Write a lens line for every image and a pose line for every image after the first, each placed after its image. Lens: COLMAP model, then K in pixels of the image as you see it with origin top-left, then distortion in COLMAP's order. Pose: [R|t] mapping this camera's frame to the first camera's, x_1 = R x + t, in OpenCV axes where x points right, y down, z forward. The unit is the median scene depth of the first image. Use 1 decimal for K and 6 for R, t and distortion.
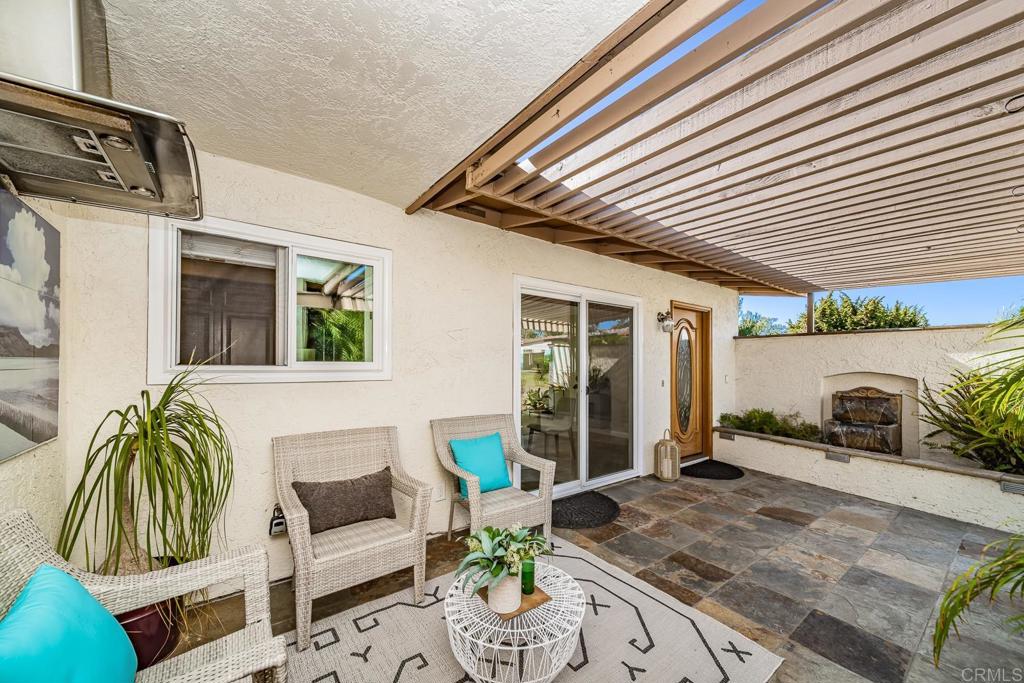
lens RADIAL K [[370.2, 0, 511.8], [0, 370.2, 350.2], [0, 0, 1]] dist [-0.000643, -0.000025]
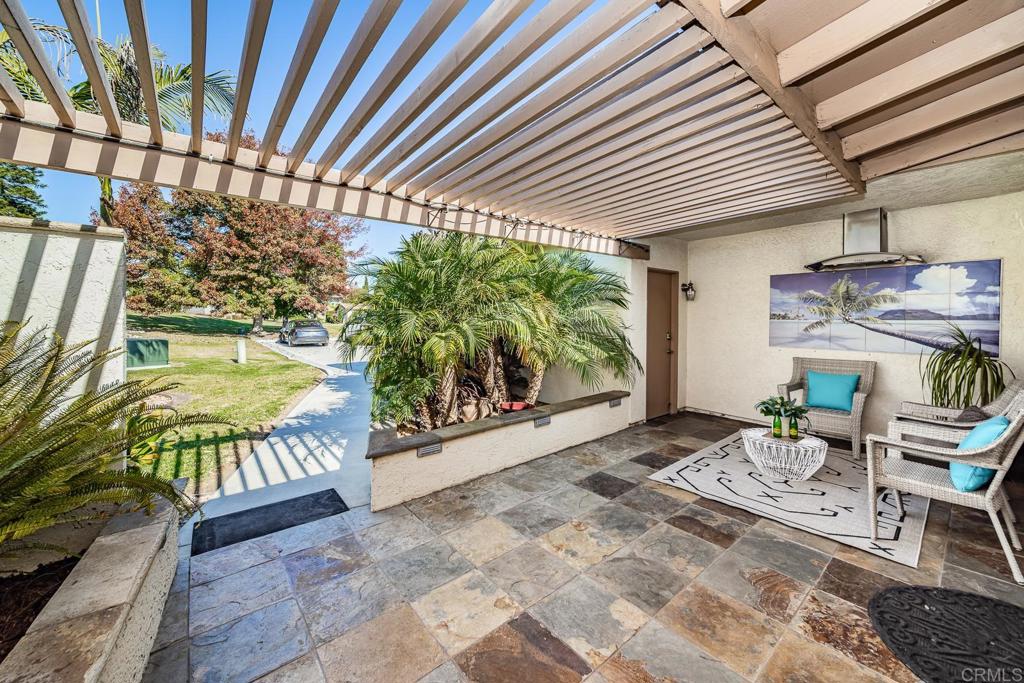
lens RADIAL K [[370.2, 0, 510.9], [0, 370.2, 337.3], [0, 0, 1]] dist [-0.000643, -0.000025]
pose [[-0.997820, -0.001355, -0.065973, 1.018453], [-0.002269, 0.999903, 0.013773, 0.078269], [0.065948, 0.013893, -0.997726, 1.849382]]
